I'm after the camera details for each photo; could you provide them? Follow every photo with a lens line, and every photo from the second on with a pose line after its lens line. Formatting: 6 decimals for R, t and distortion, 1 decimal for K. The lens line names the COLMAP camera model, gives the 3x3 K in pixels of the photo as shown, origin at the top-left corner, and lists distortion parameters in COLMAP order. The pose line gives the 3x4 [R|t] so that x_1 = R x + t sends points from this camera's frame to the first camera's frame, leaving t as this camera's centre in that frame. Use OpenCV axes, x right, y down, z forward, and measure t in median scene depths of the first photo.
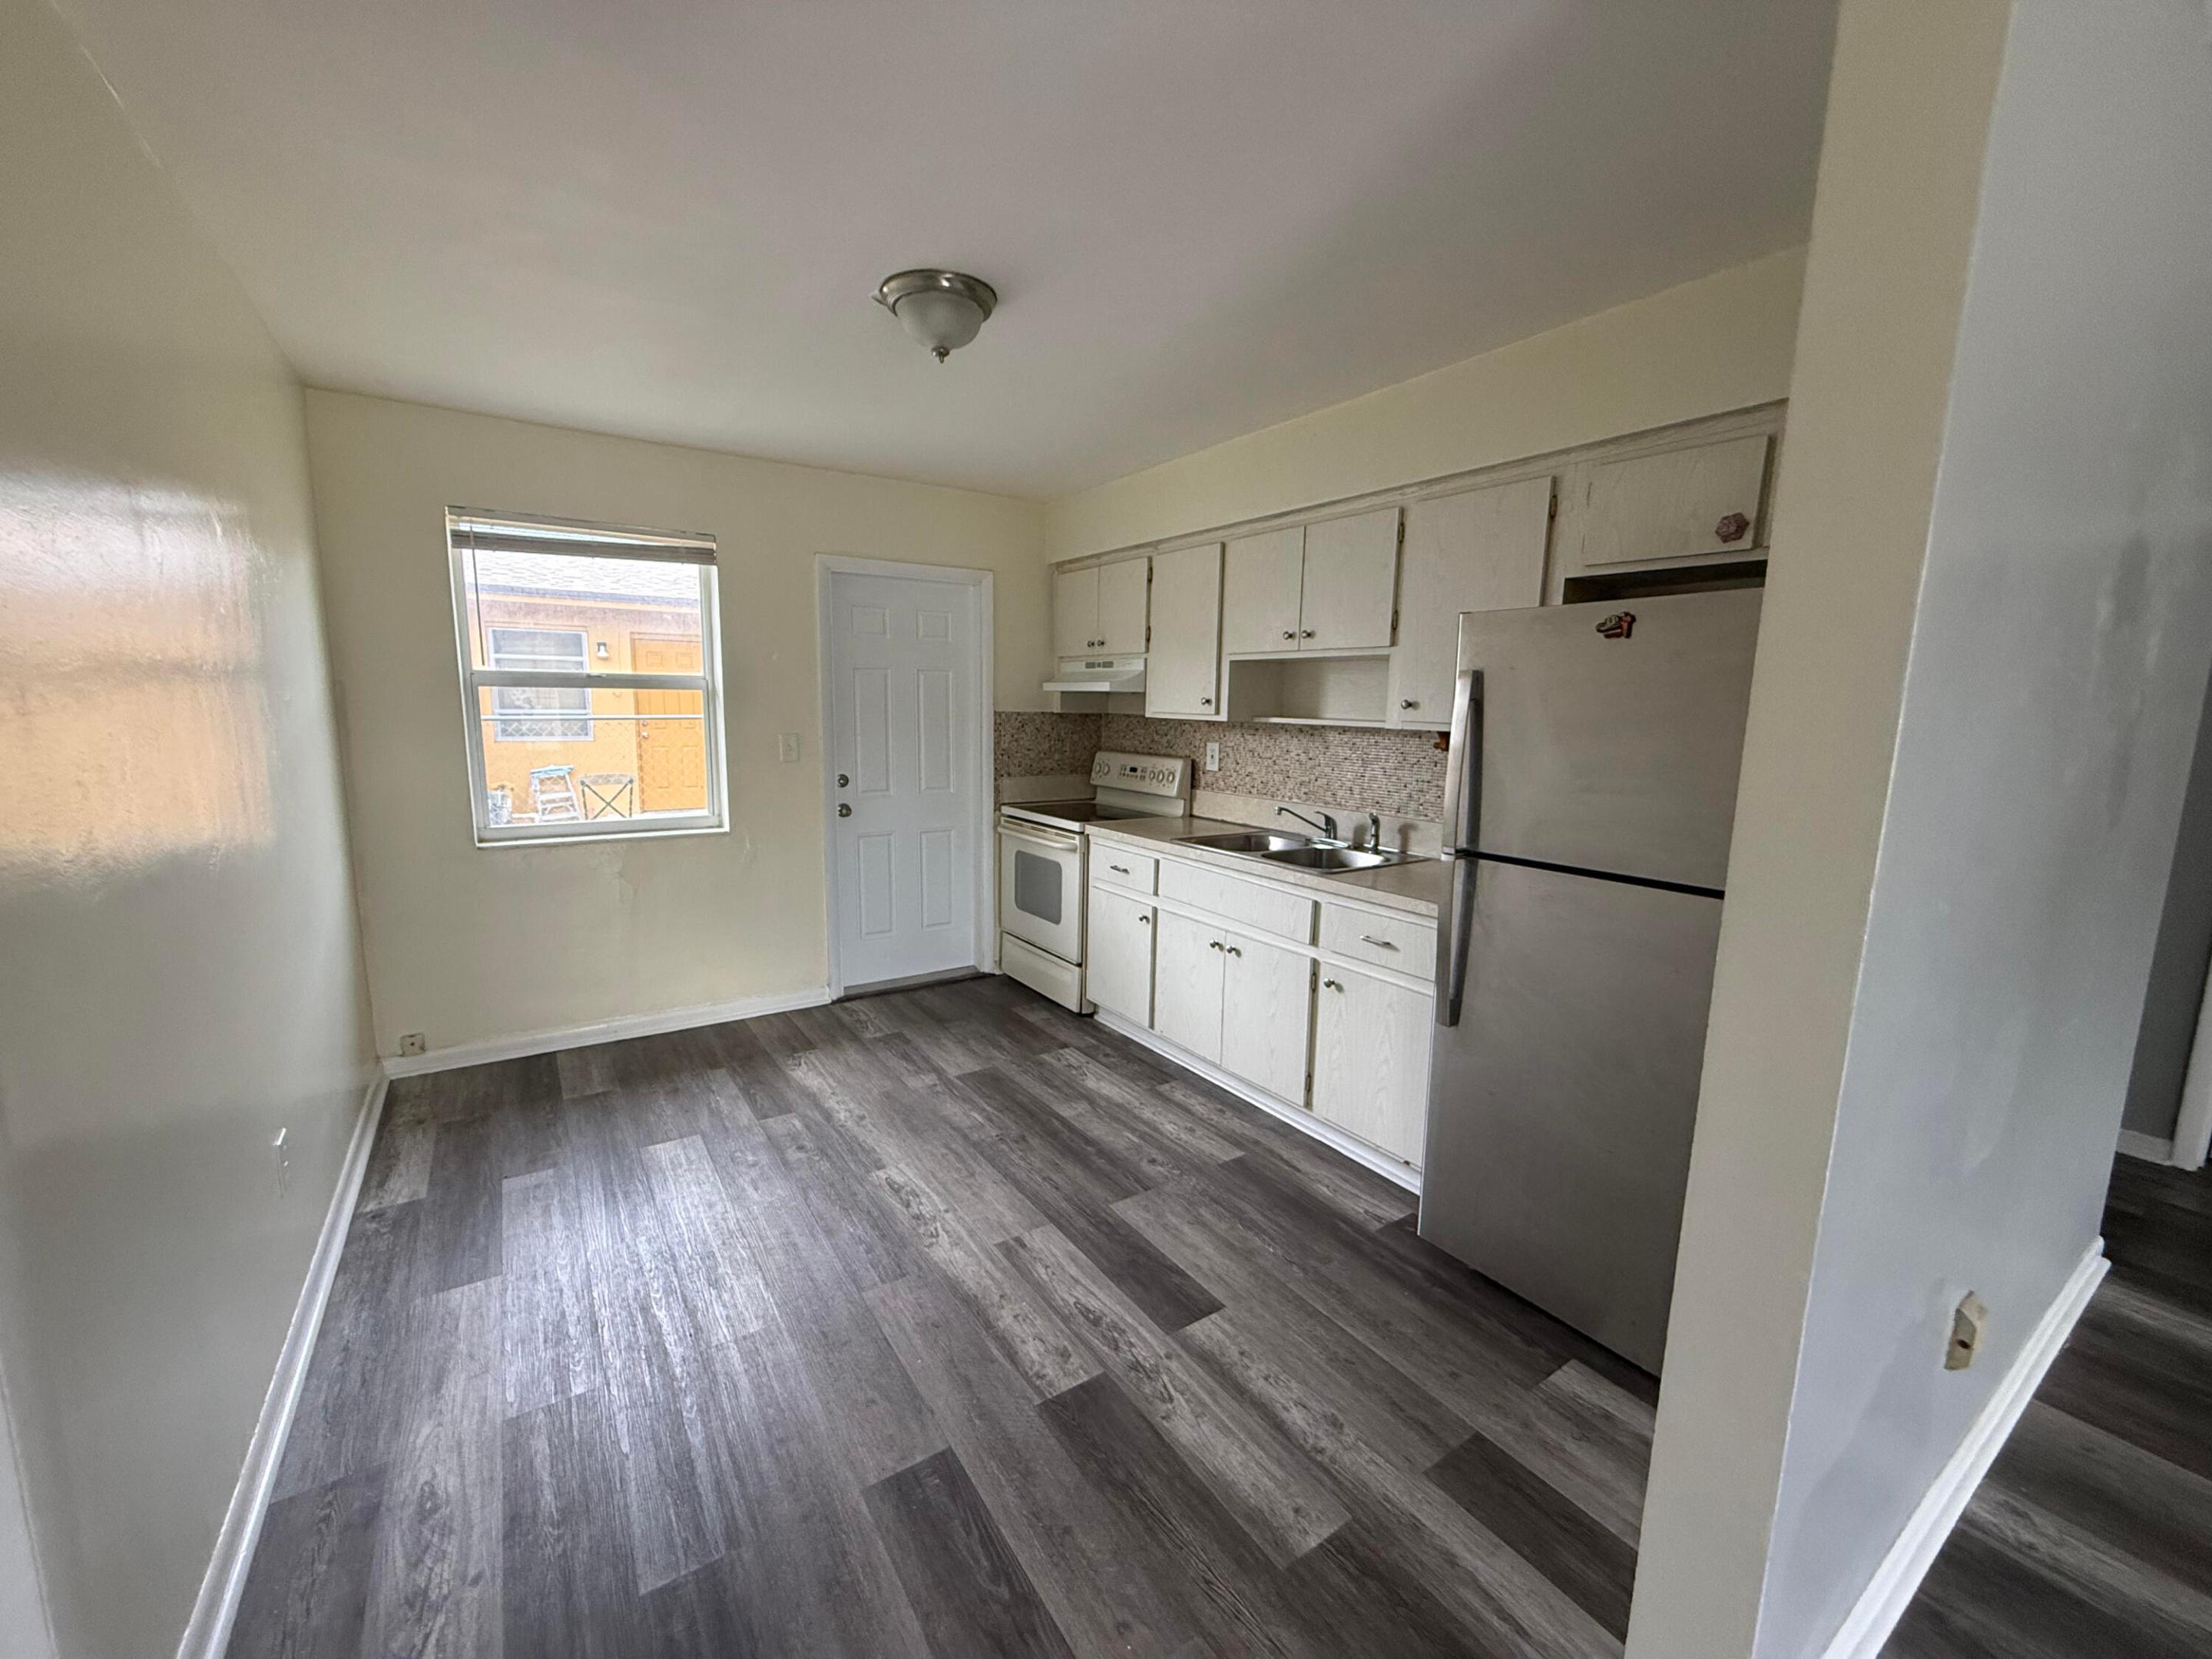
lens RADIAL K [[886.3, 0, 1106.0], [0, 886.3, 829.5], [0, 0, 1]] dist [0.001199, -0.000217]
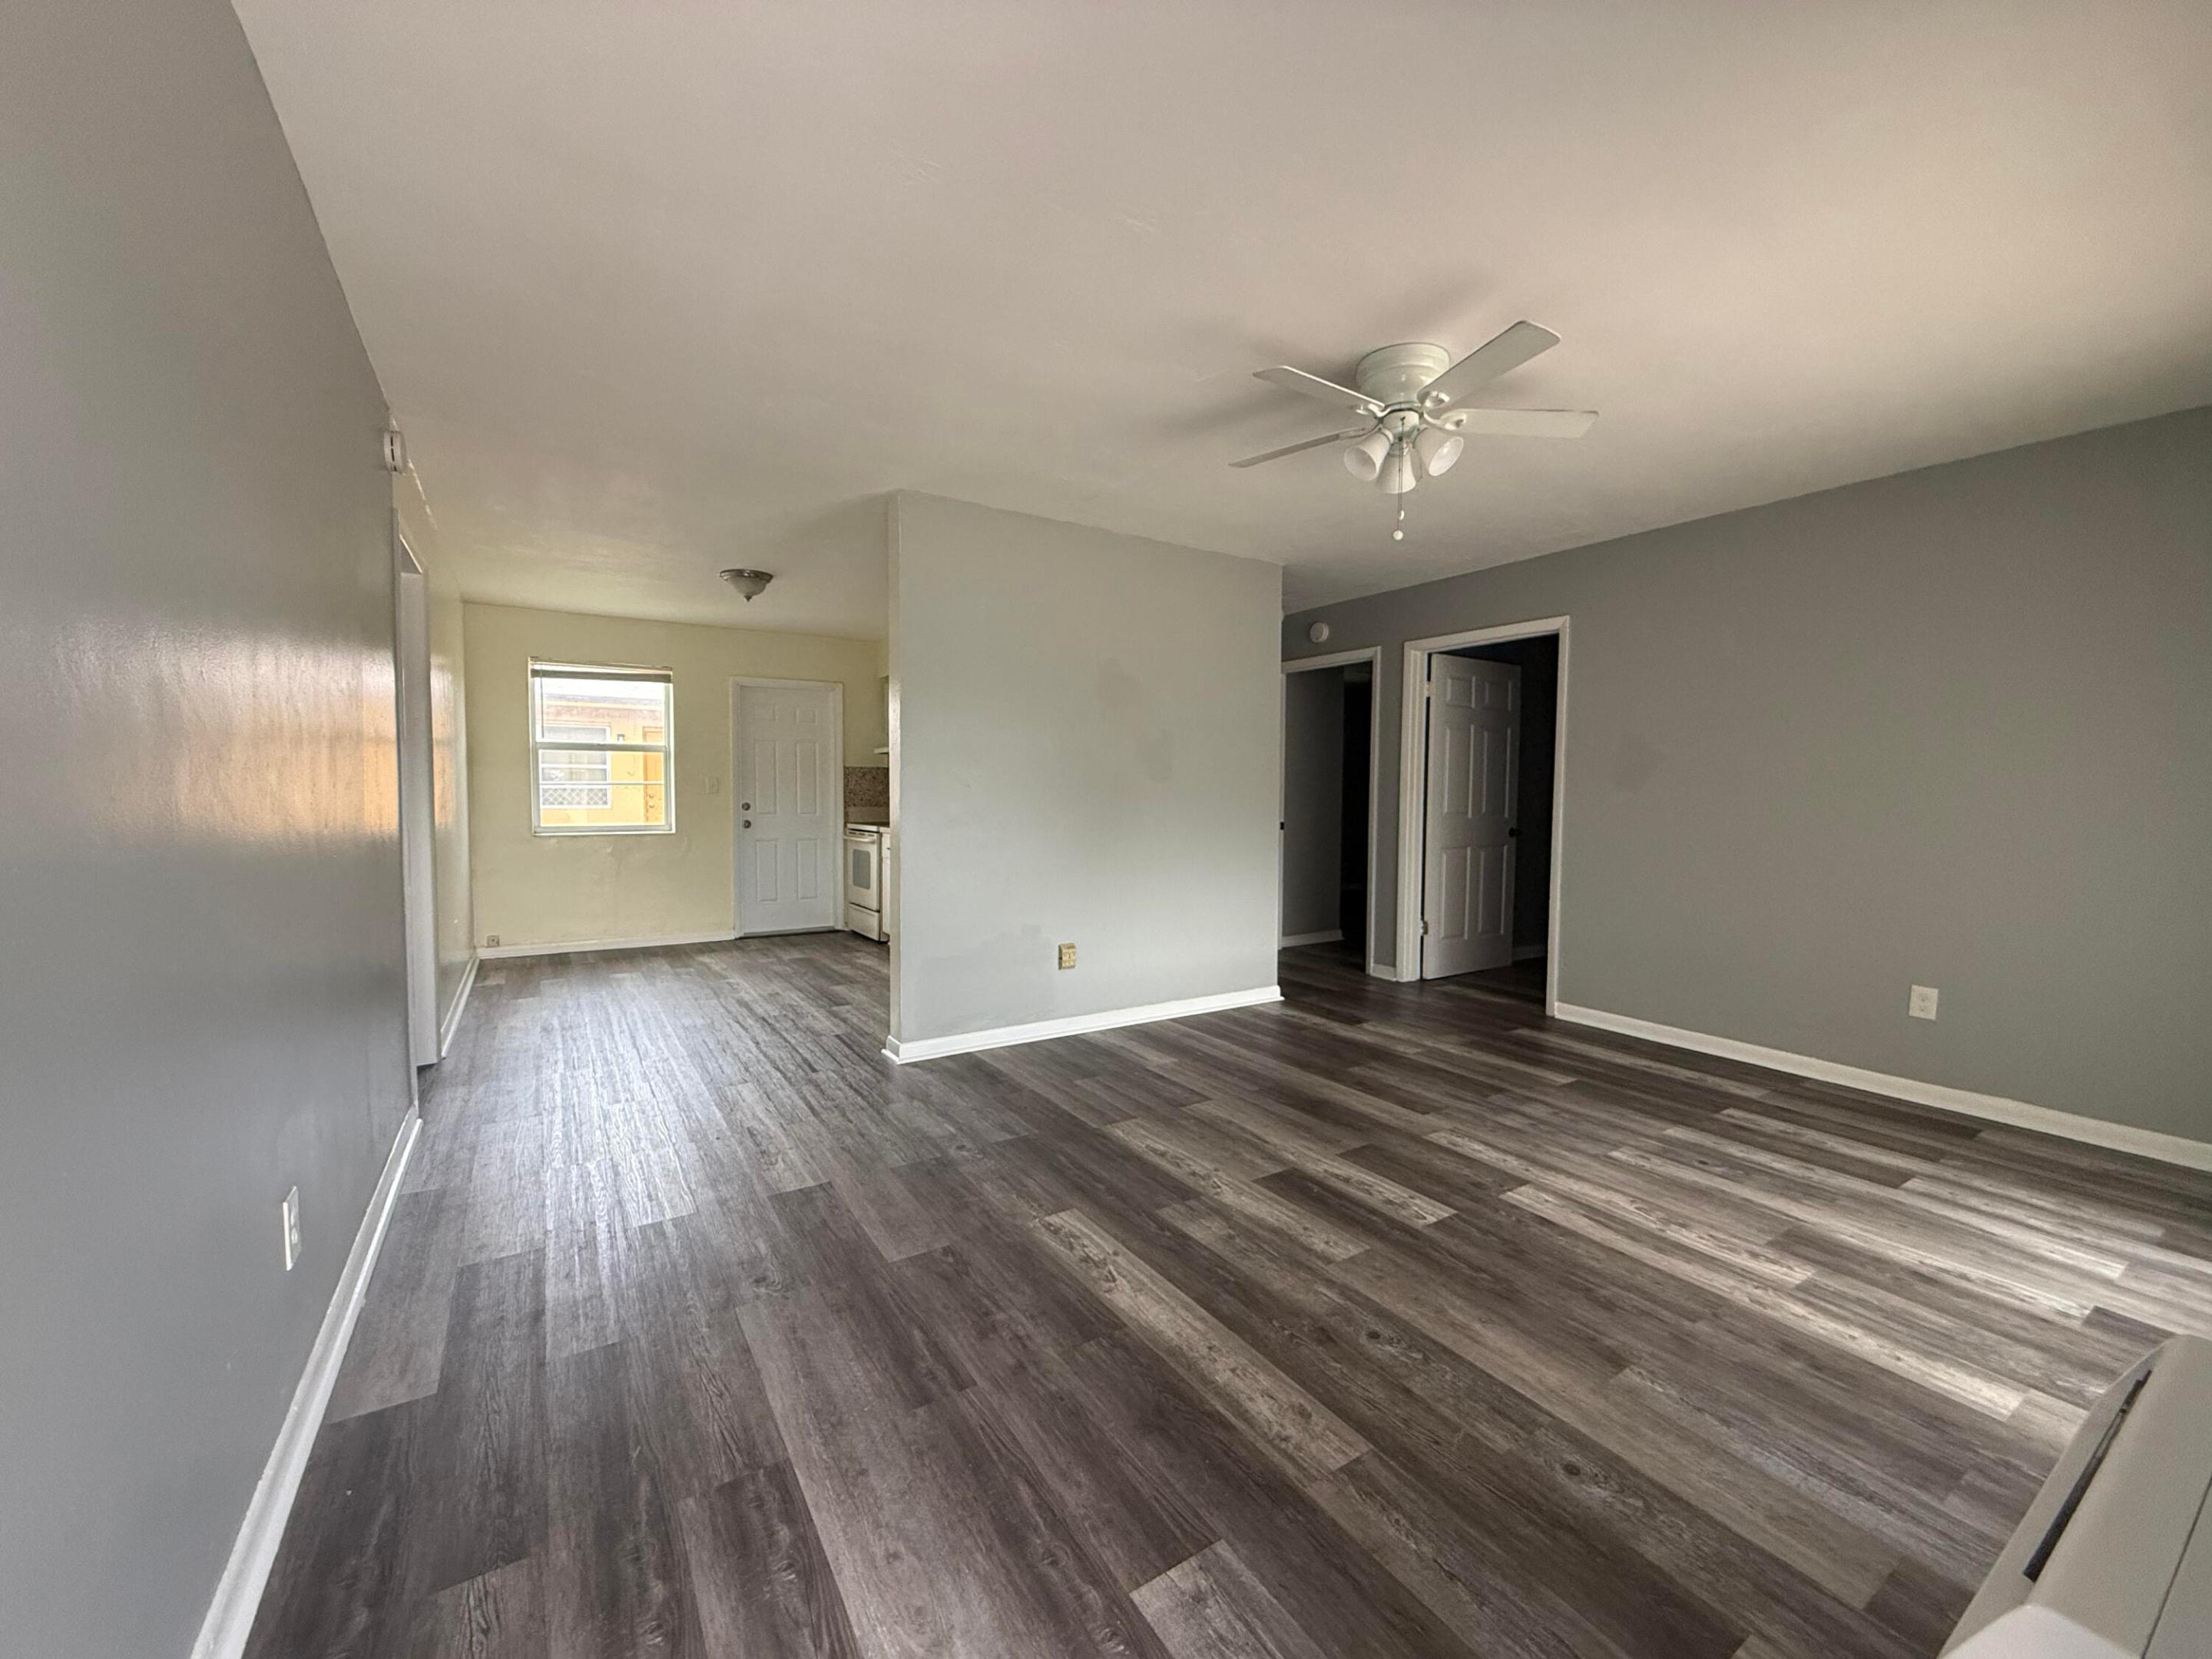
lens RADIAL K [[886.3, 0, 1106.0], [0, 886.3, 829.5], [0, 0, 1]] dist [0.001199, -0.000217]
pose [[0.999665, -0.010840, -0.023489, 0.521029], [0.008364, 0.994643, -0.103033, 0.205815], [0.024480, 0.102802, 0.994401, -0.800843]]
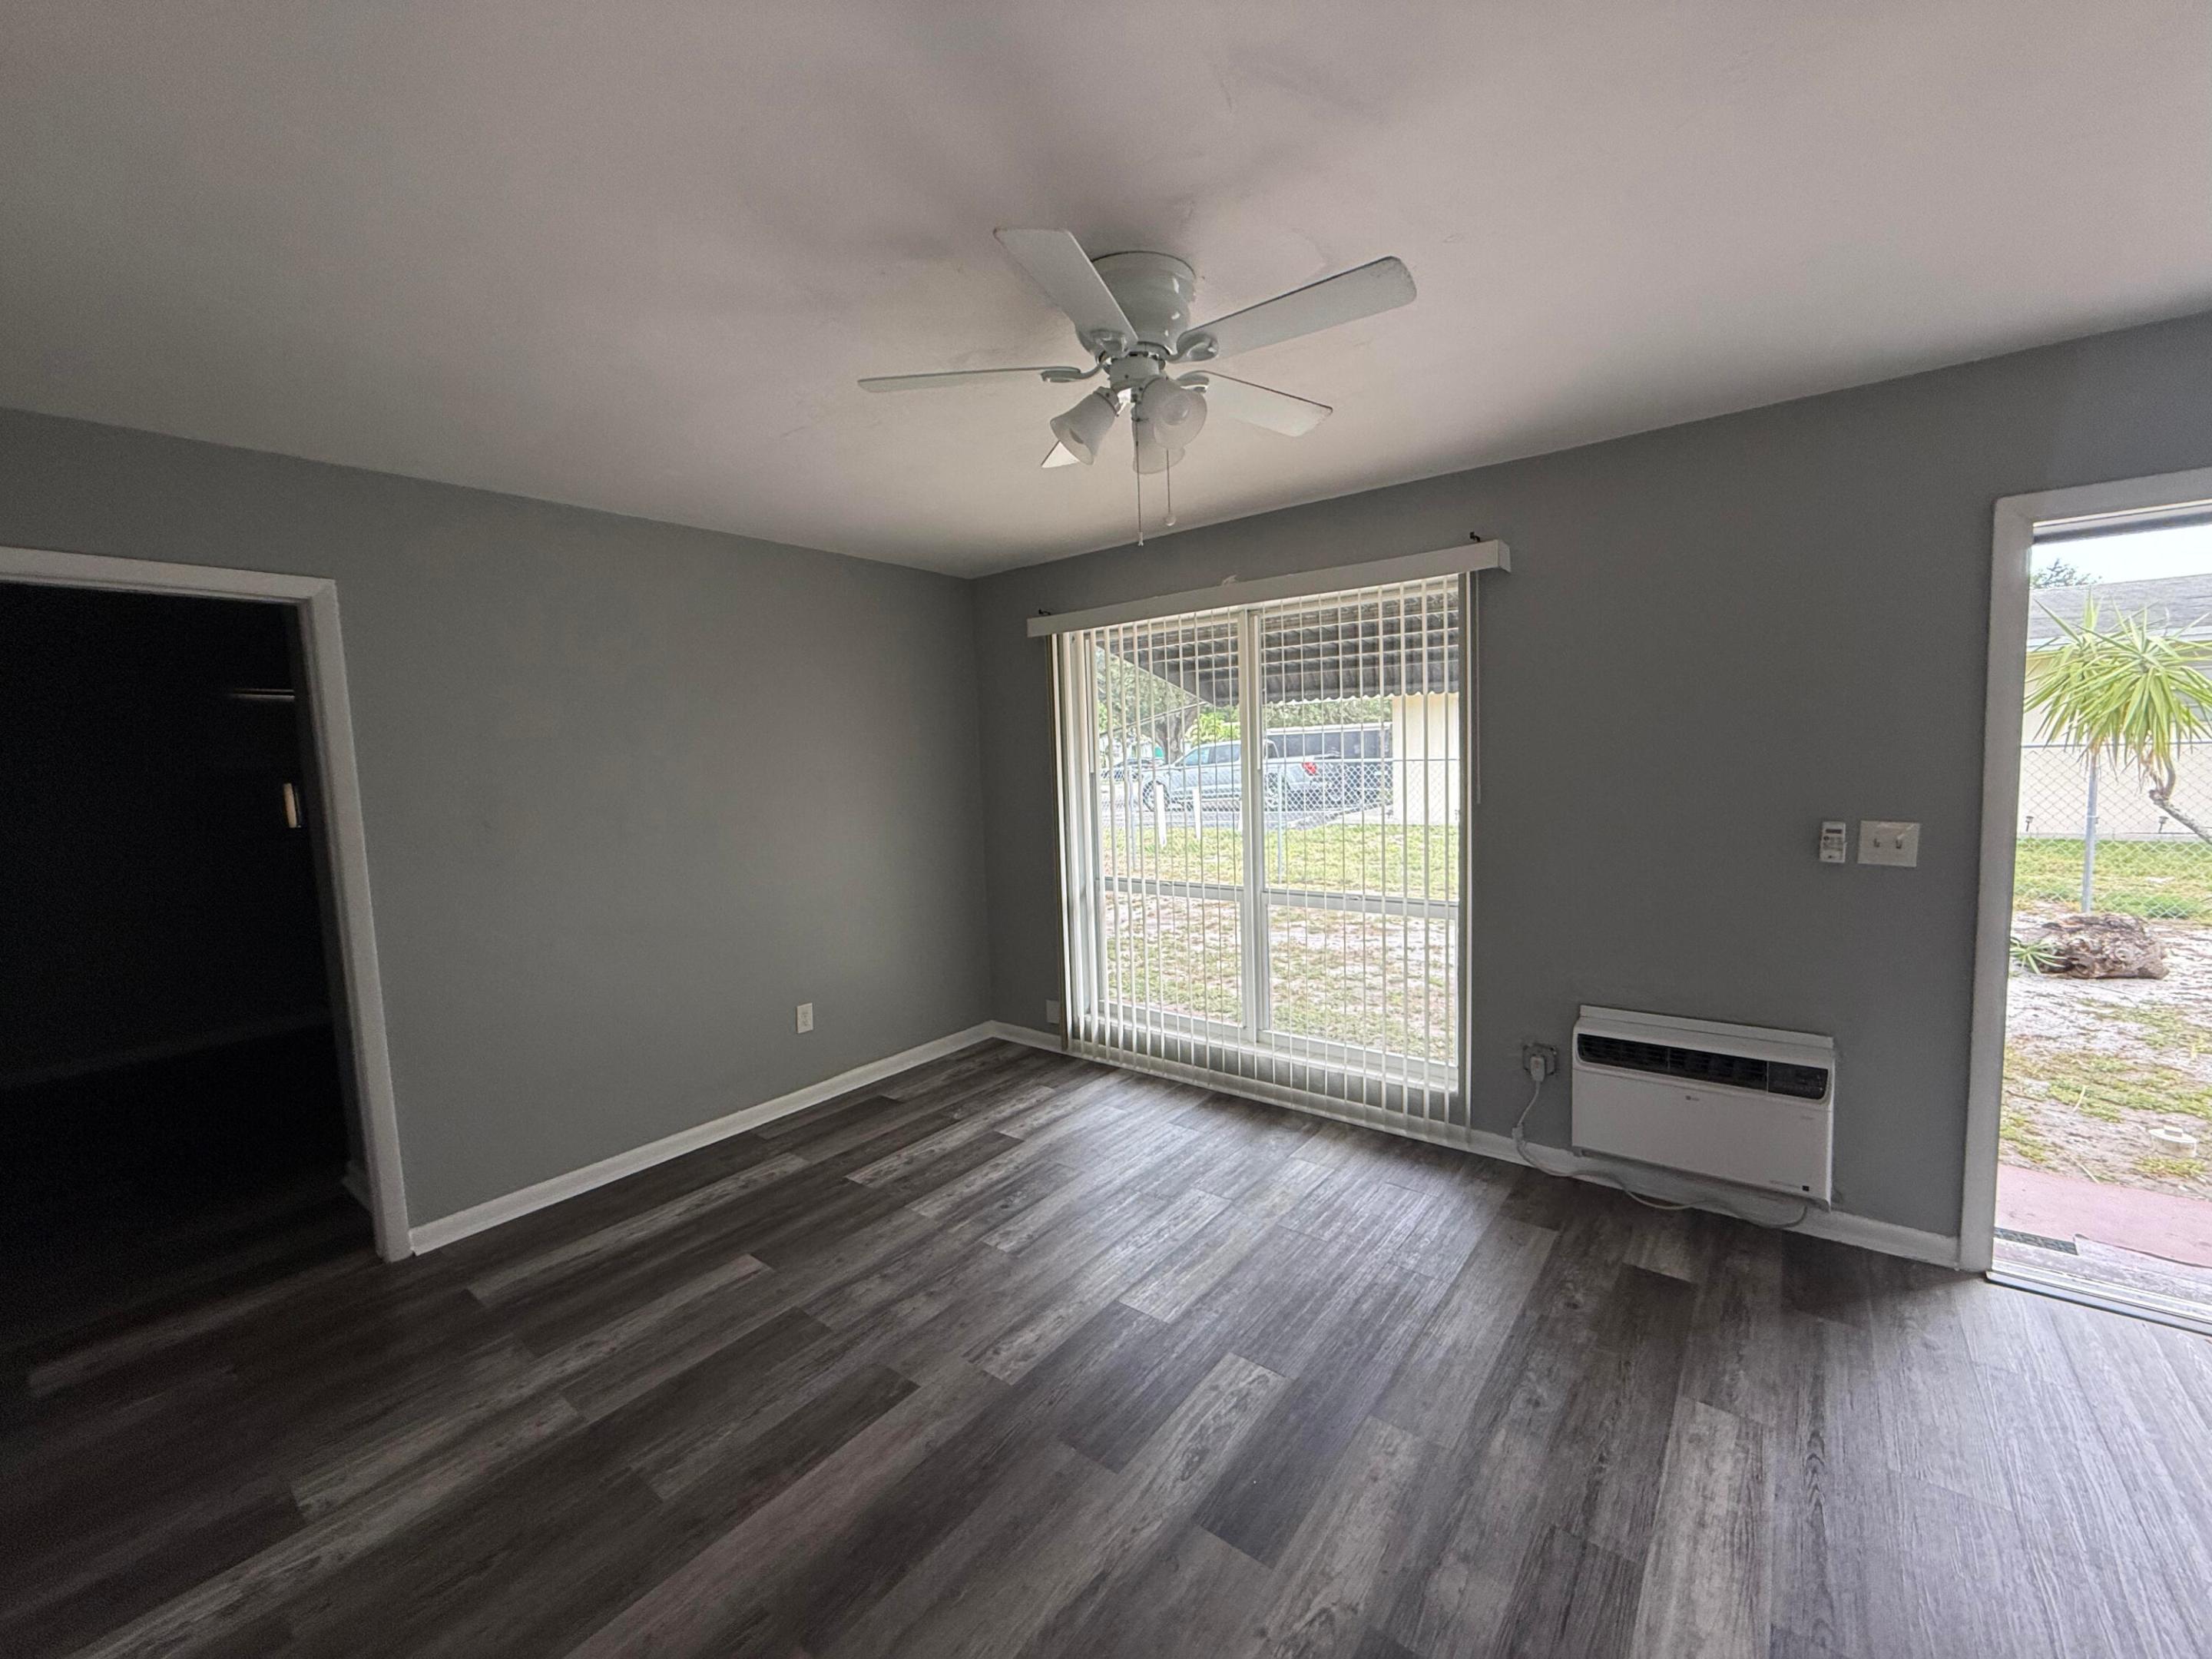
lens RADIAL K [[886.3, 0, 1106.0], [0, 886.3, 829.5], [0, 0, 1]] dist [0.001199, -0.000217]
pose [[-0.307202, -0.093991, 0.946991, 0.242375], [0.173402, 0.972923, 0.152816, -0.037907], [-0.935713, 0.211155, -0.282586, 0.145349]]
